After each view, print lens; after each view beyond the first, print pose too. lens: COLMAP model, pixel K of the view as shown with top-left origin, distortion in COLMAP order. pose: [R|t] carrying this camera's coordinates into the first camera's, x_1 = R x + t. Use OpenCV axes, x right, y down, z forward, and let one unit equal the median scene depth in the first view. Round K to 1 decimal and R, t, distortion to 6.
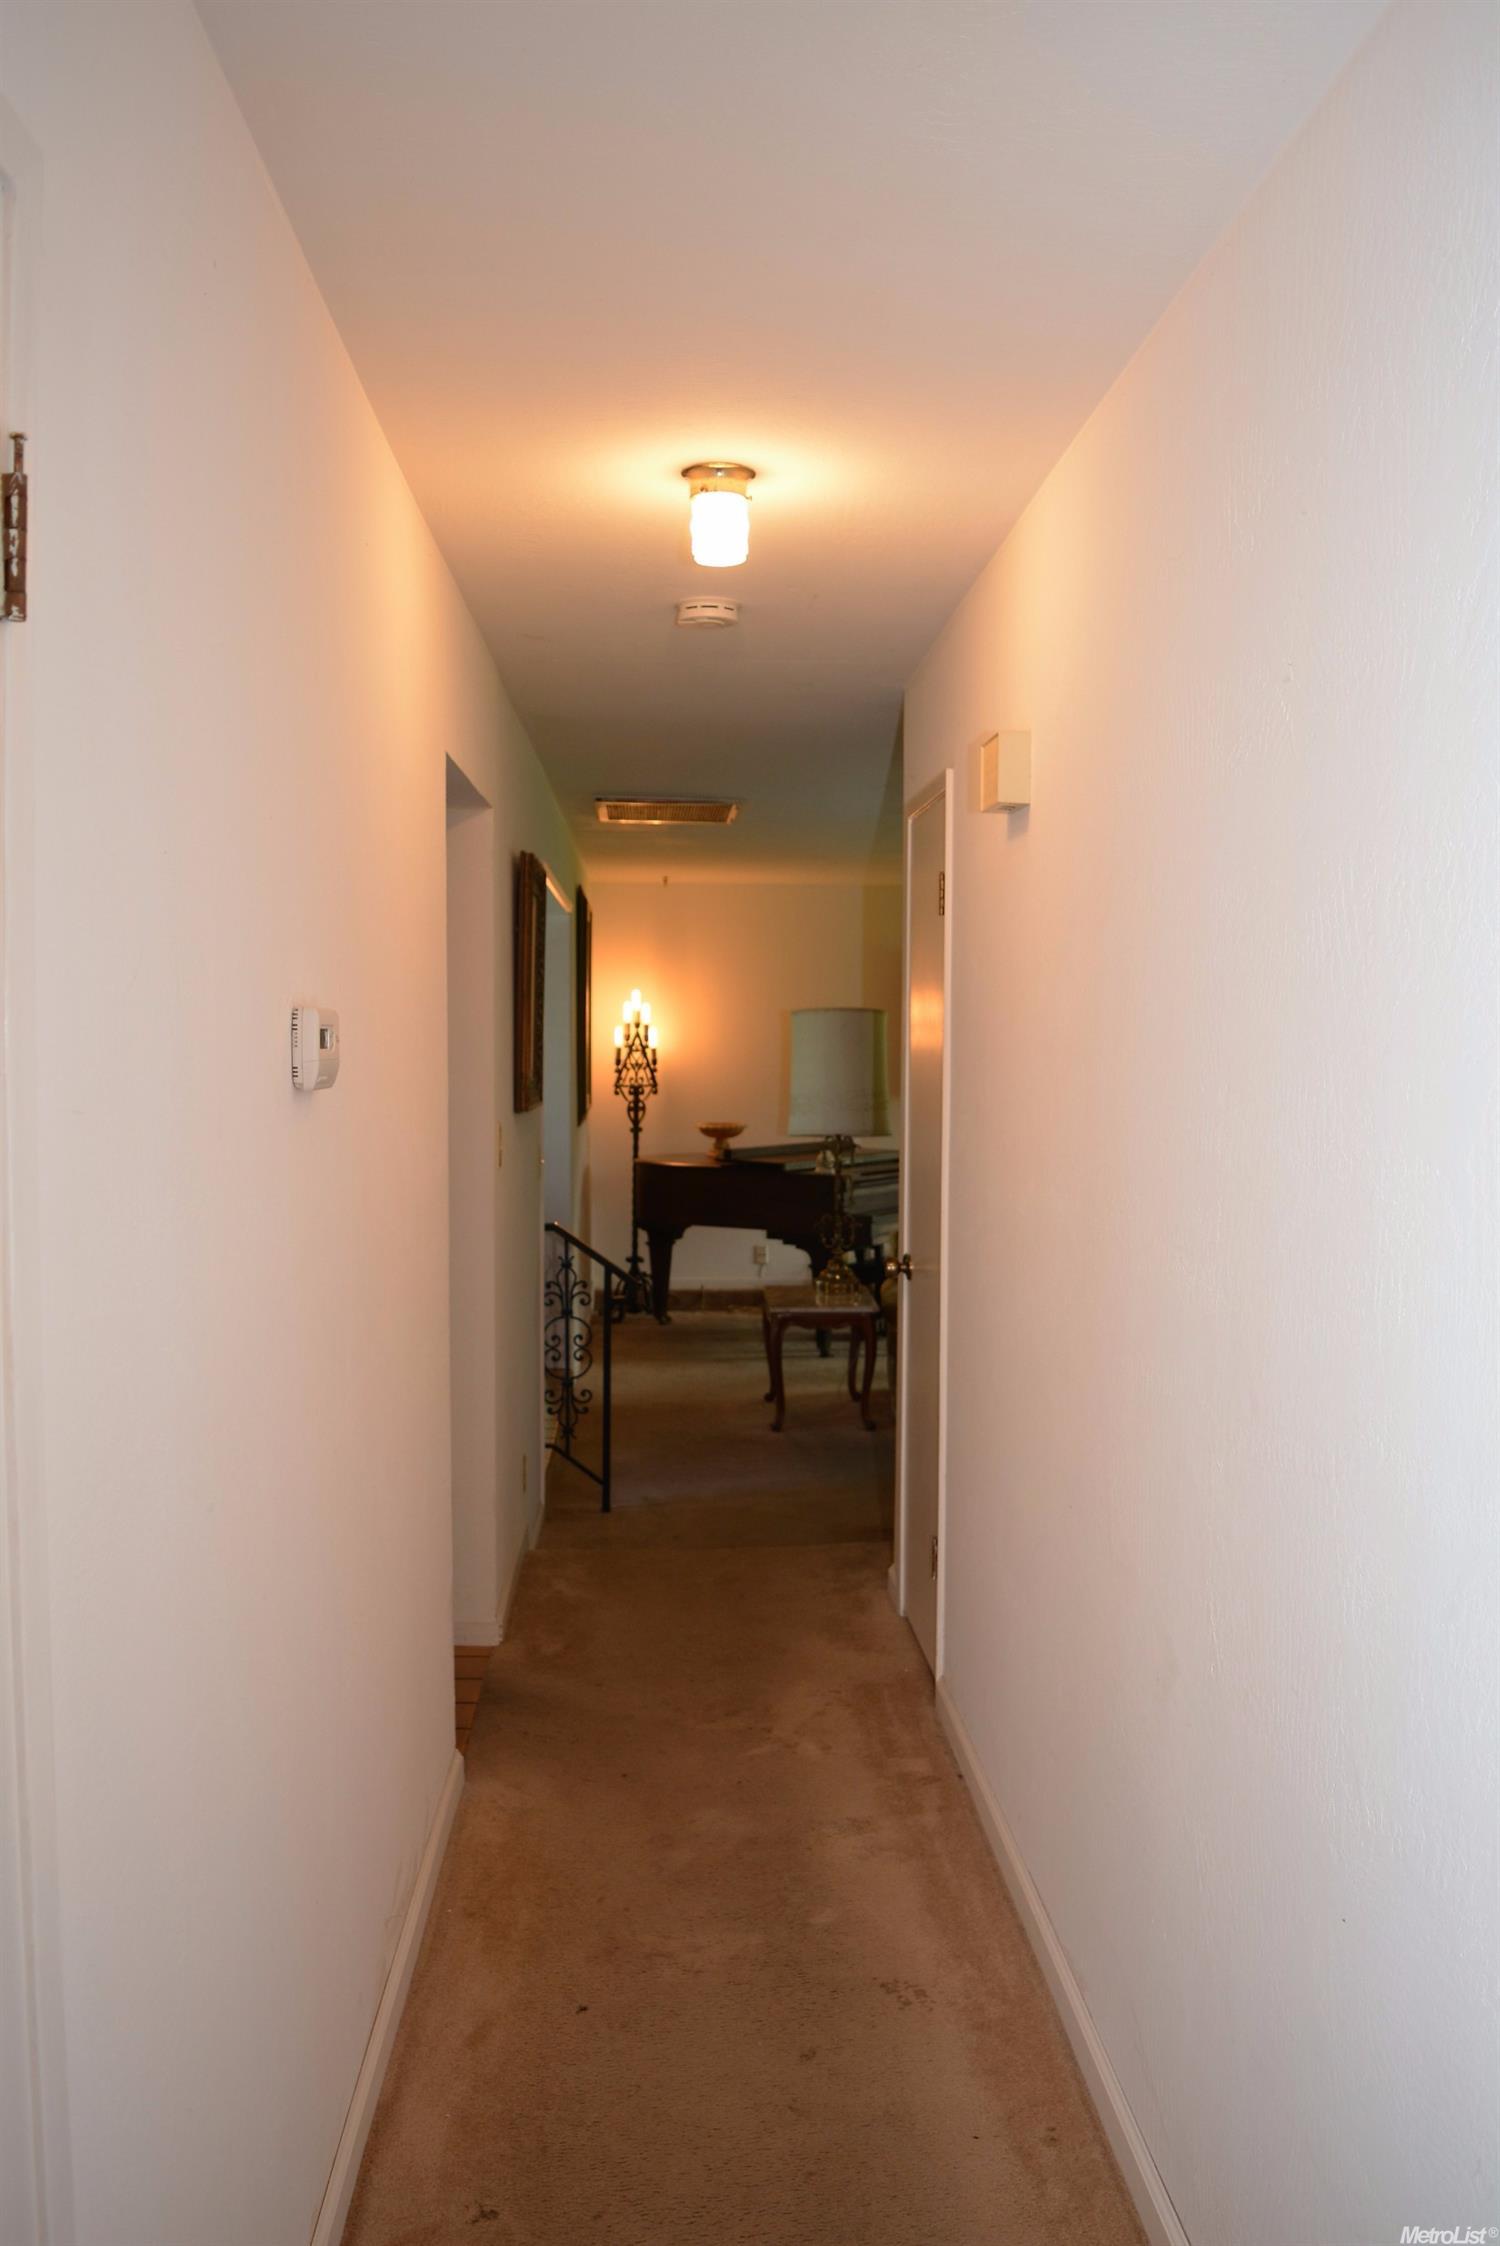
lens RADIAL K [[1796.1, 0, 749.5], [0, 1796.1, 1124.8], [0, 0, 1]] dist [-0.102319, 0.029323]
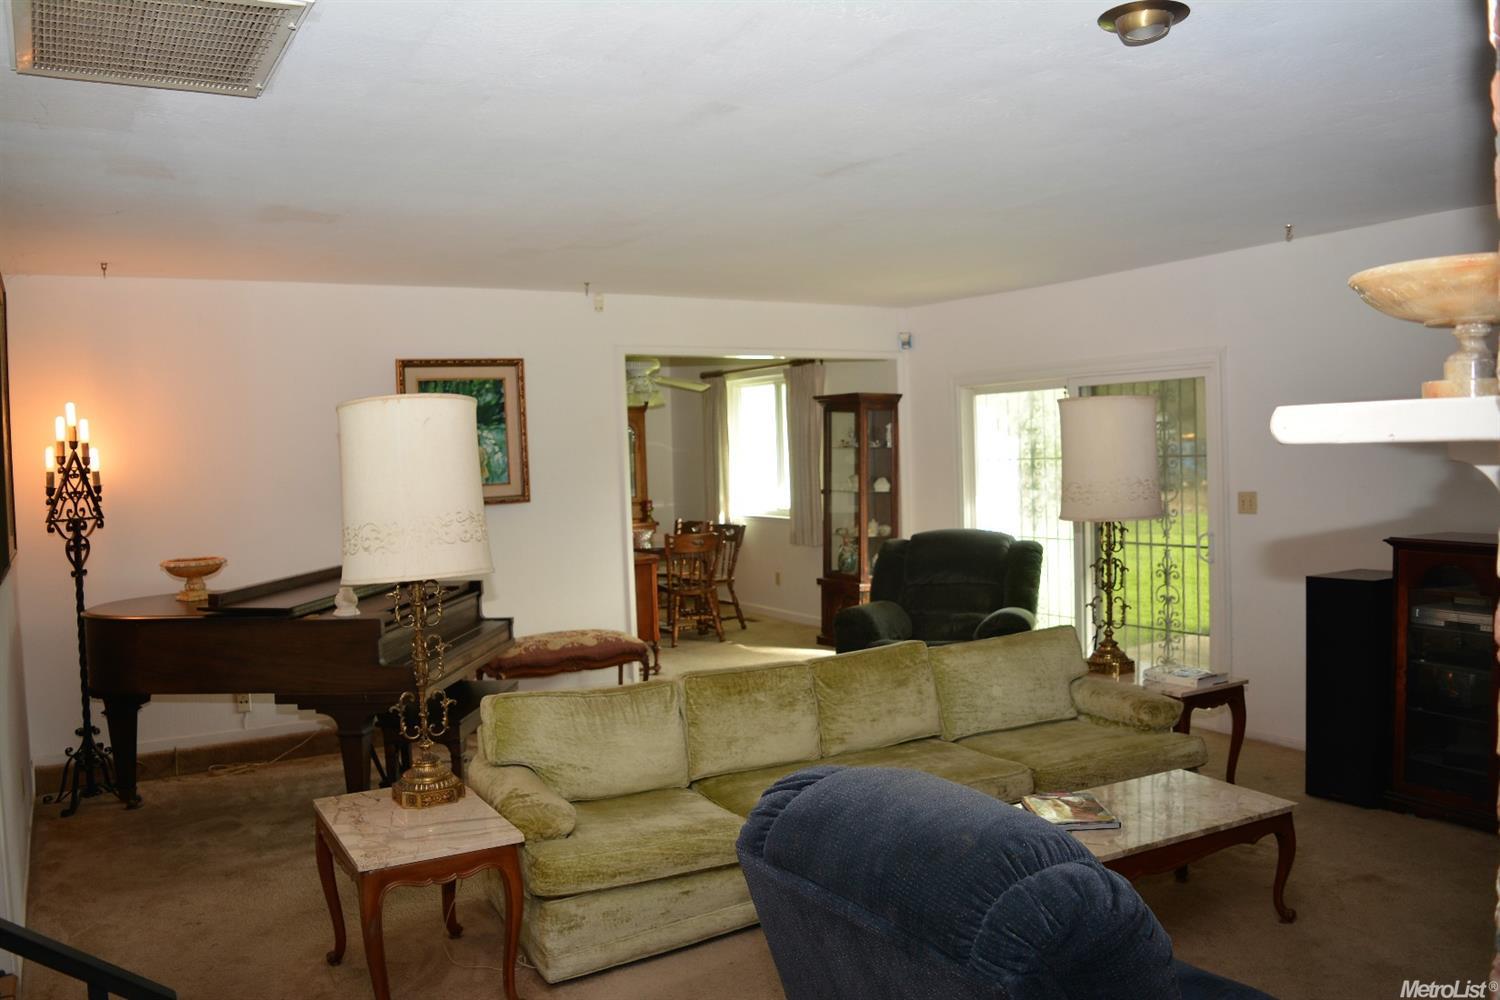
lens RADIAL K [[1199.5, 0, 747.3], [0, 1199.5, 491.6], [0, 0, 1]] dist [-0.102319, 0.029323]
pose [[0.892624, -0.051382, 0.447864, -0.026896], [0.063822, 0.997880, -0.012719, -0.008053], [-0.446261, 0.039937, 0.894011, 0.393245]]
